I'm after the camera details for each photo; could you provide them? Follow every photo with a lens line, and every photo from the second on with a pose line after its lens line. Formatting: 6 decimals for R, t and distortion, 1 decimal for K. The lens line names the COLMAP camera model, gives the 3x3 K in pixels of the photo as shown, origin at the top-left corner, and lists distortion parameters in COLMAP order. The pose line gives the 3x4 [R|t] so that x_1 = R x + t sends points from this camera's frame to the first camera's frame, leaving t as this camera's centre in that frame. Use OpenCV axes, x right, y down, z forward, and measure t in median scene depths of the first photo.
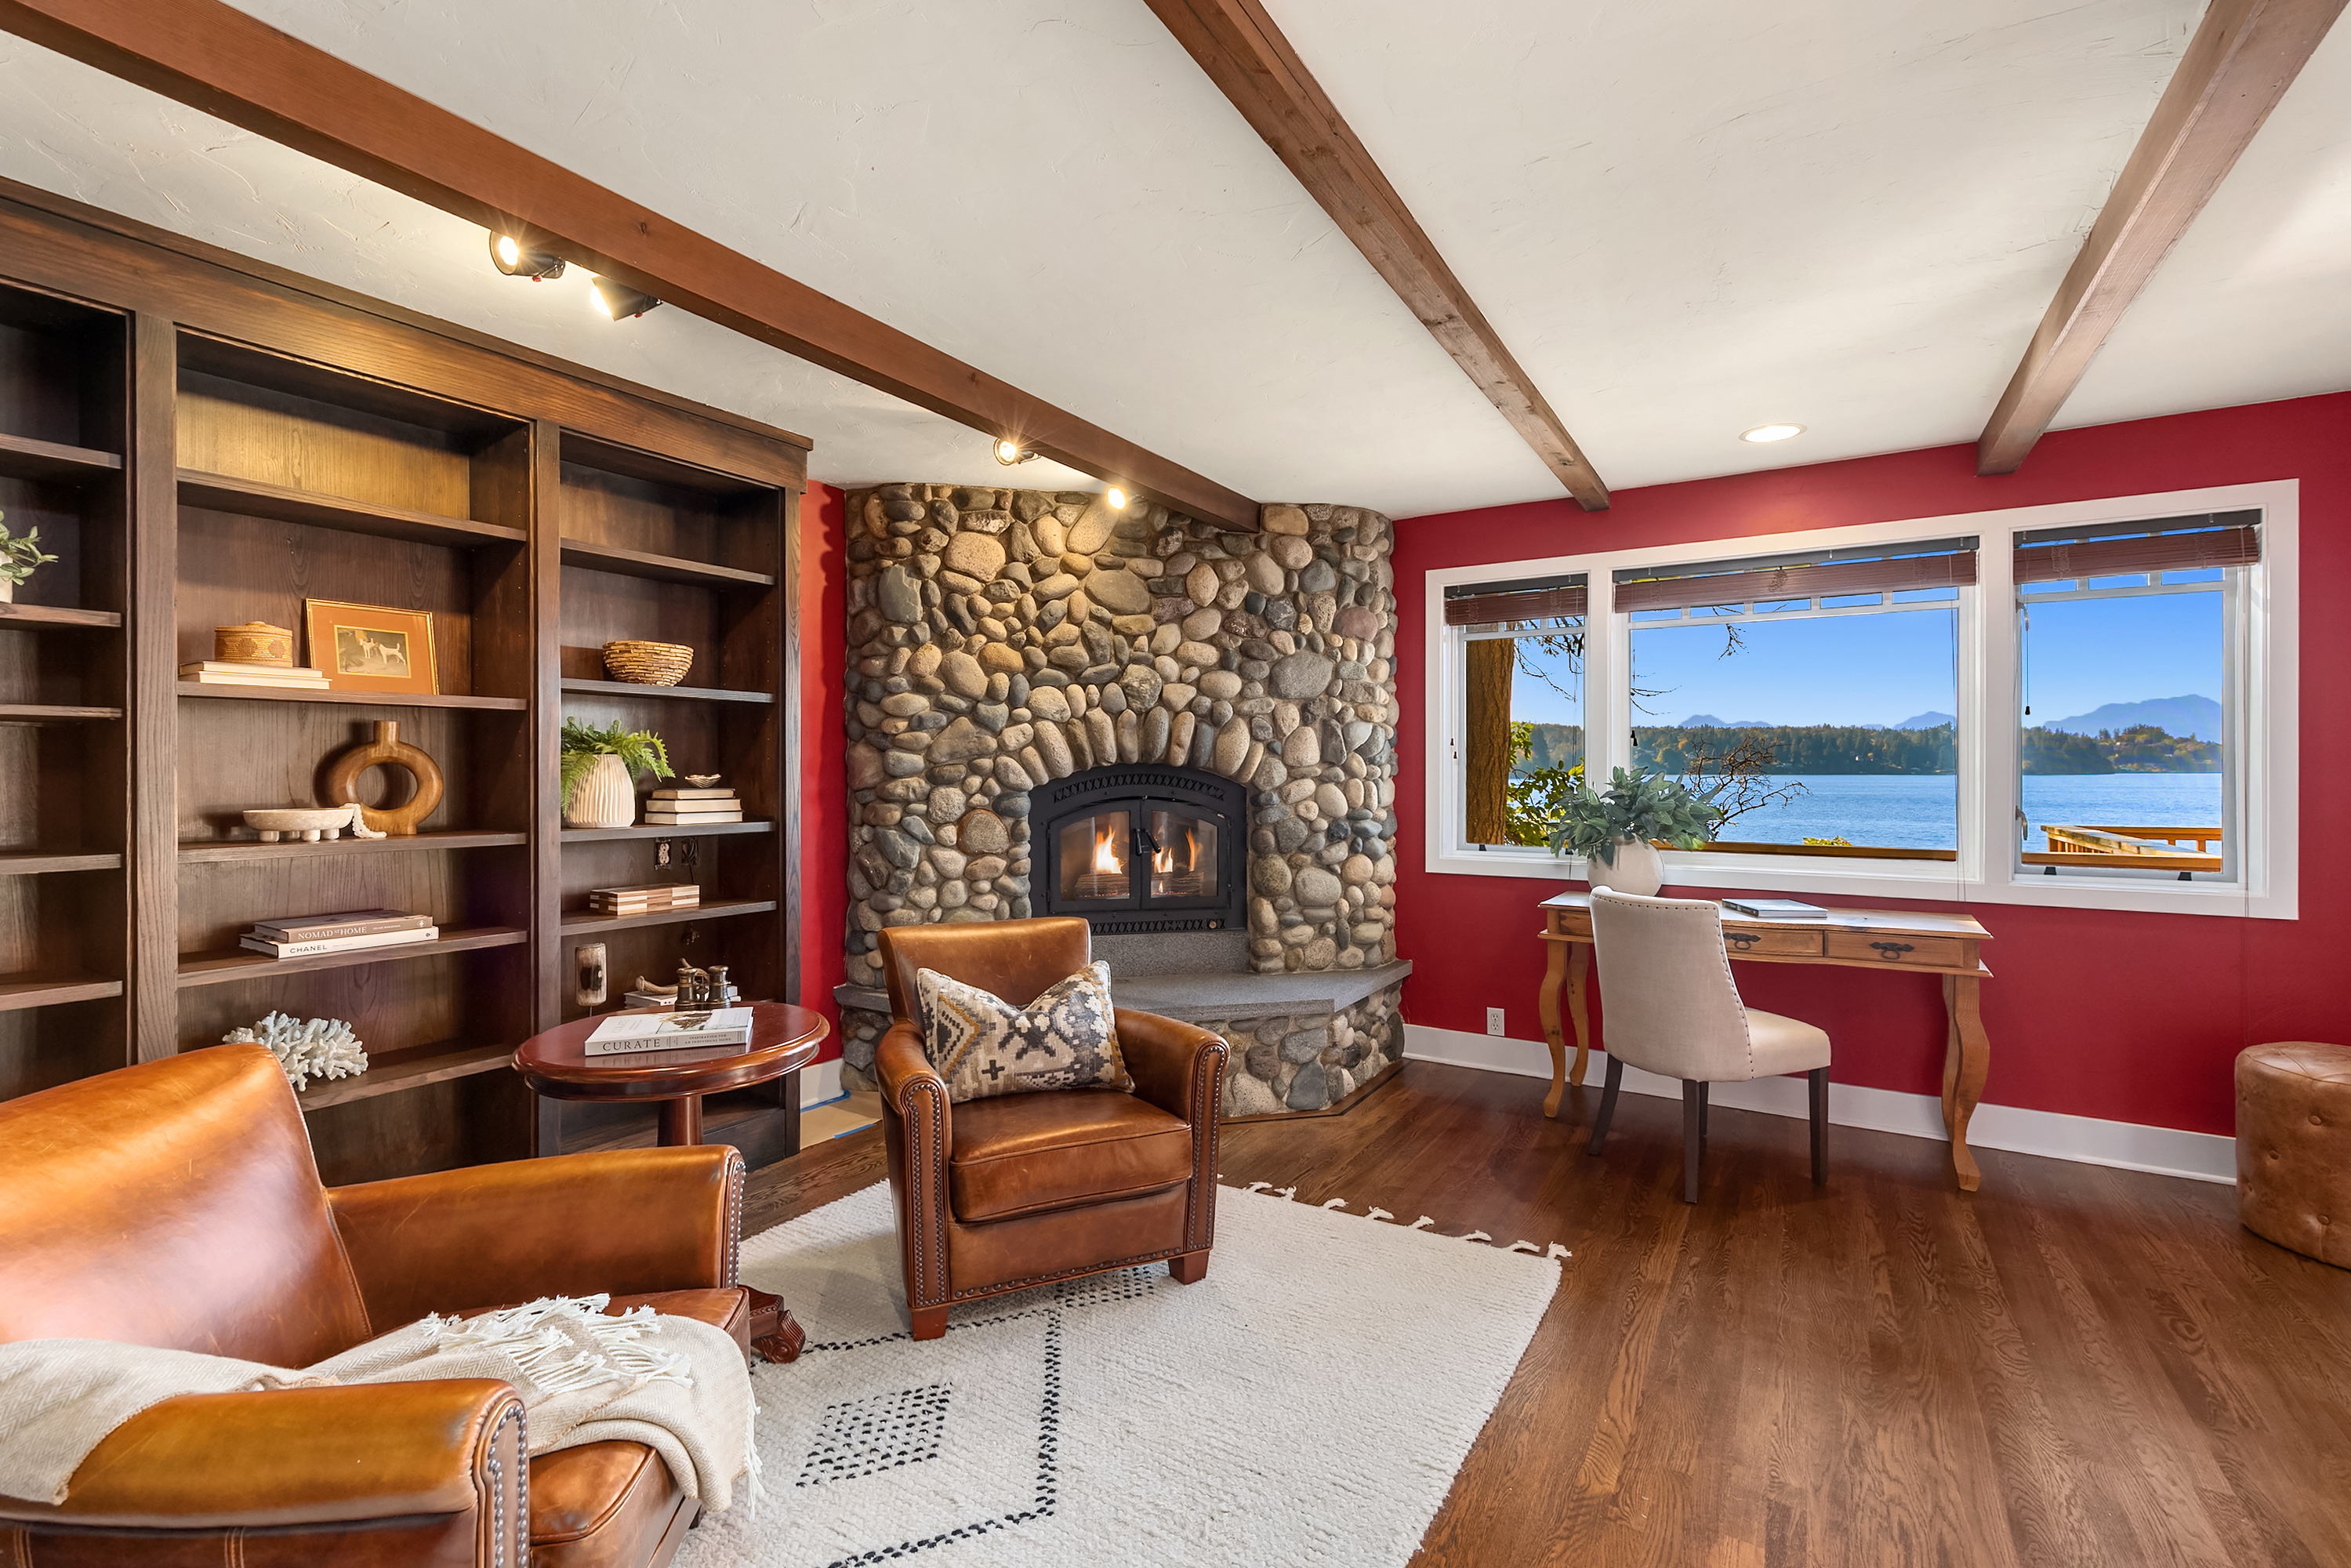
lens RADIAL K [[1062.8, 0, 1137.9], [0, 1062.8, 768.2], [0, 0, 1]] dist [0.015200, 0.000260]
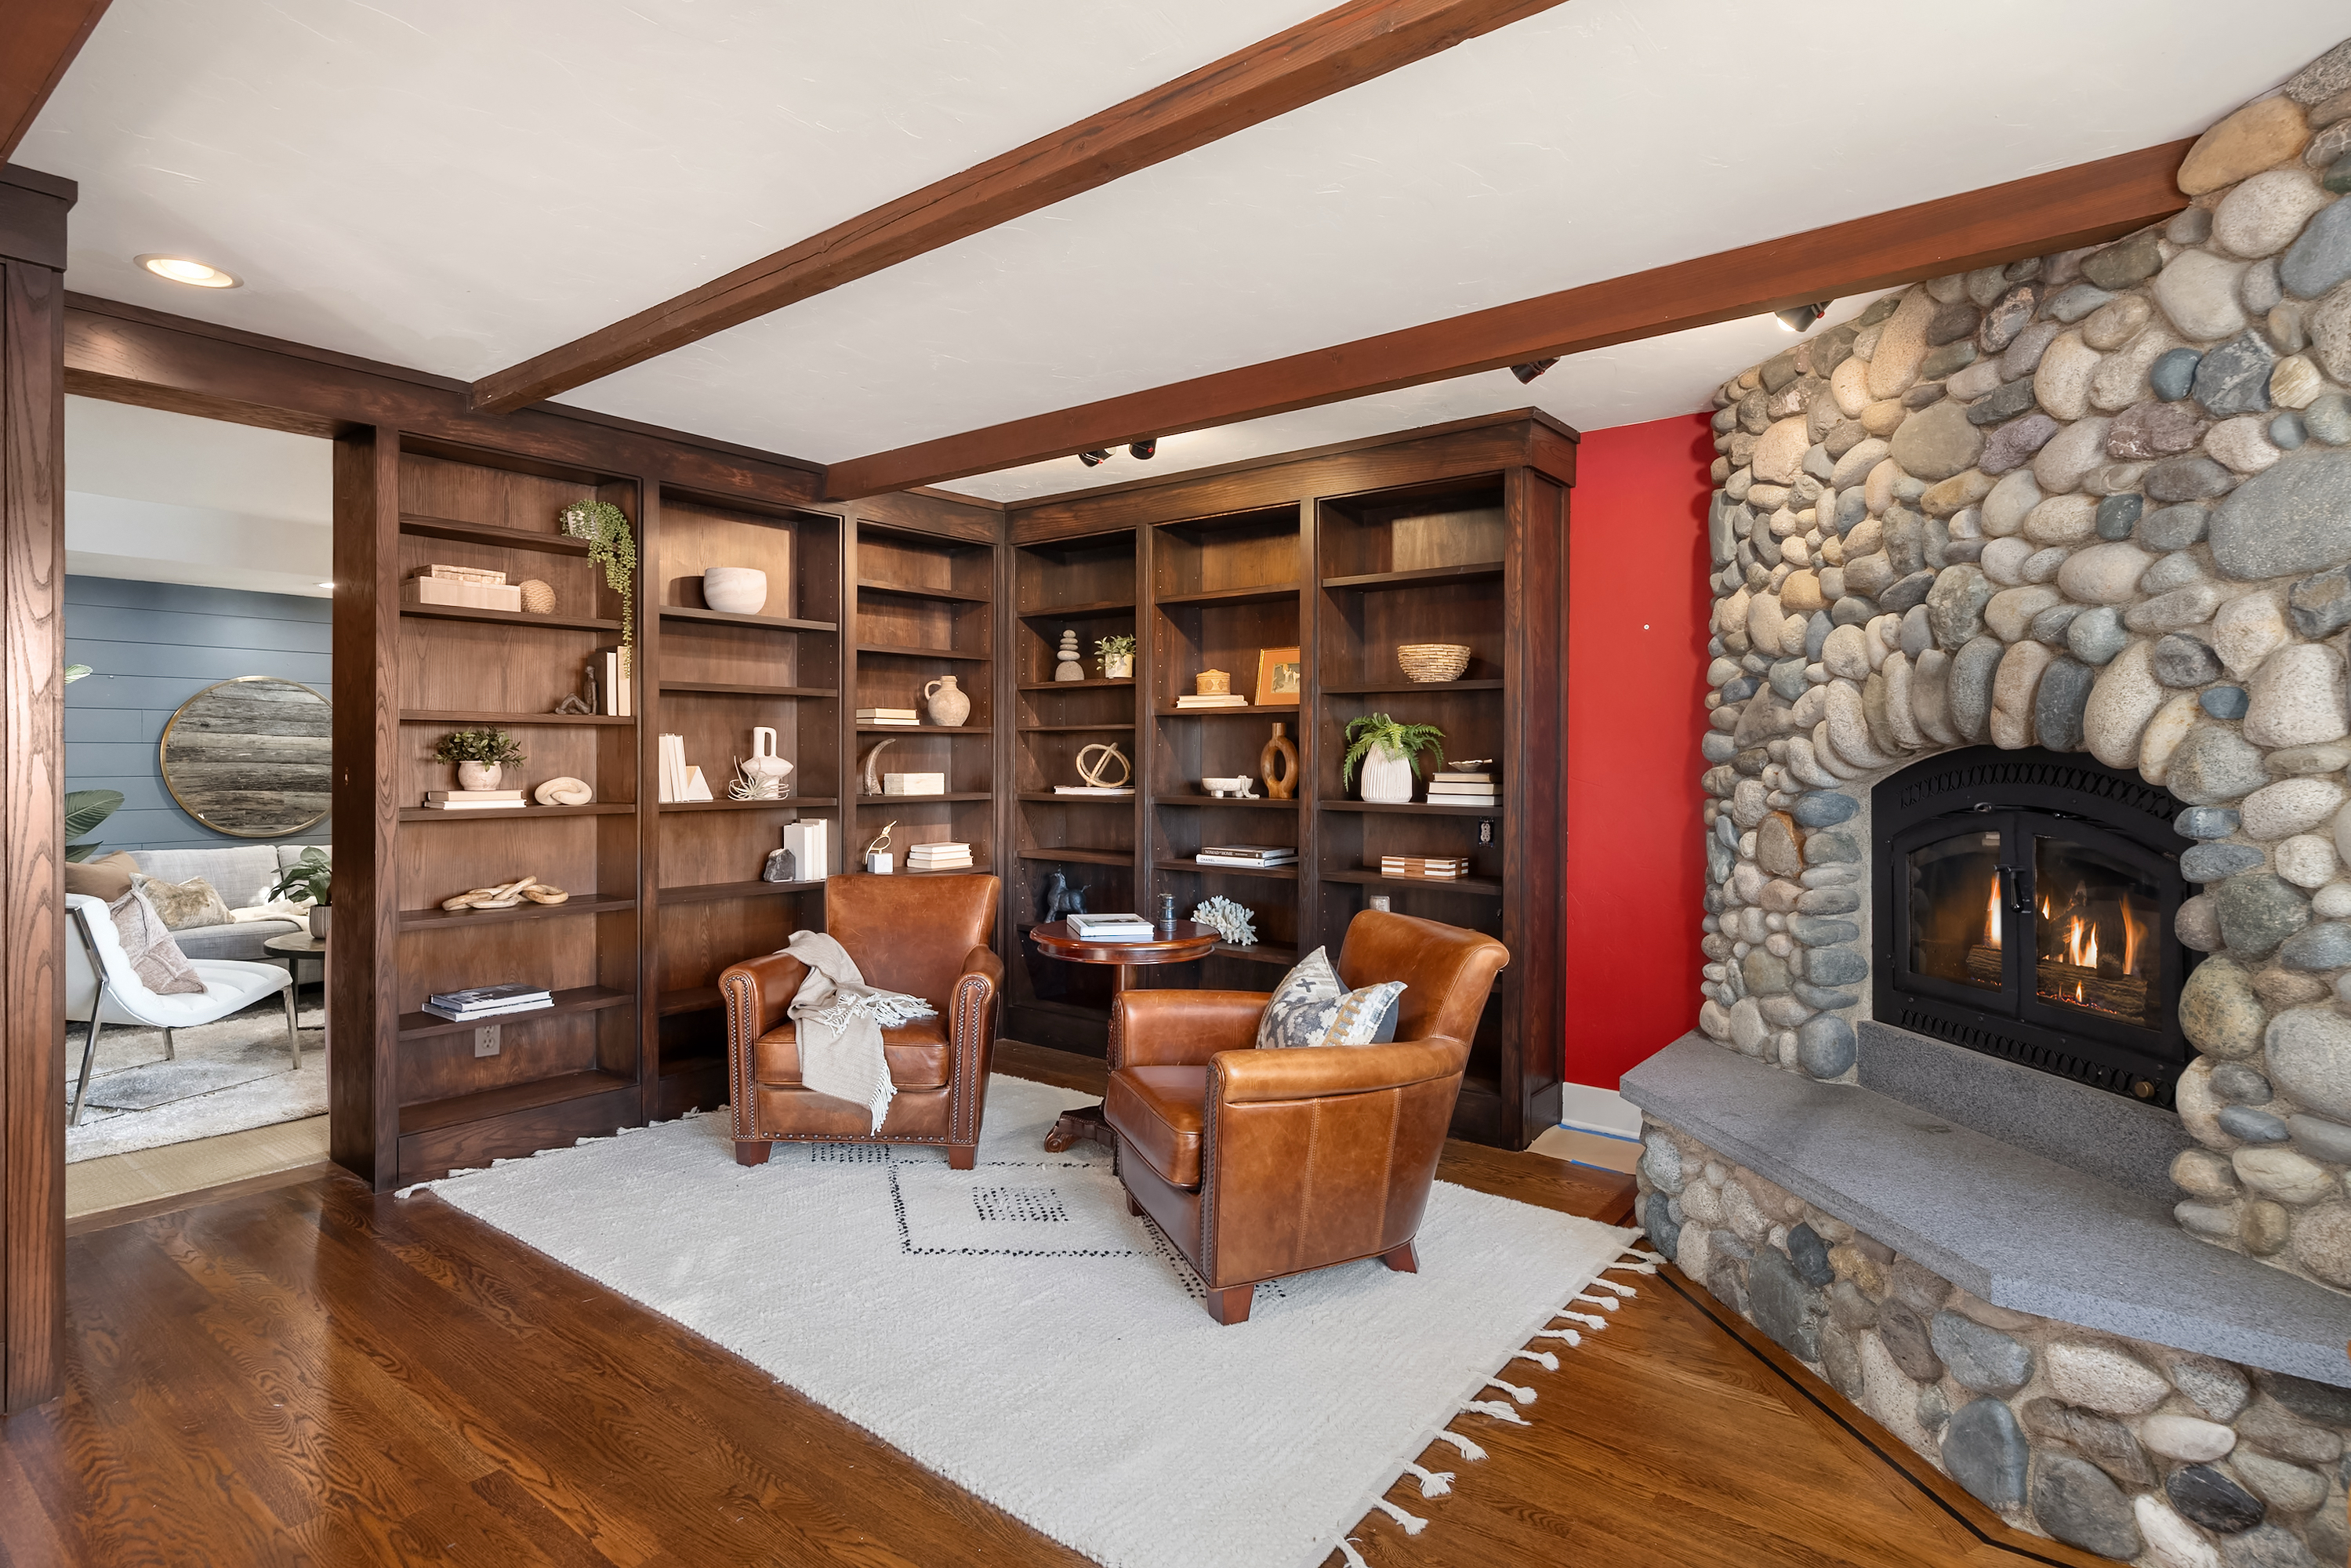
lens RADIAL K [[1189.6, 0, 1174.8], [0, 1189.6, 768.3], [0, 0, 1]] dist [0.001307, -0.000108]
pose [[-0.090202, 0.008276, -0.995889, 0.659368], [-0.005453, 0.999946, 0.008804, 0.004865], [0.995909, 0.006225, -0.090152, 0.660448]]
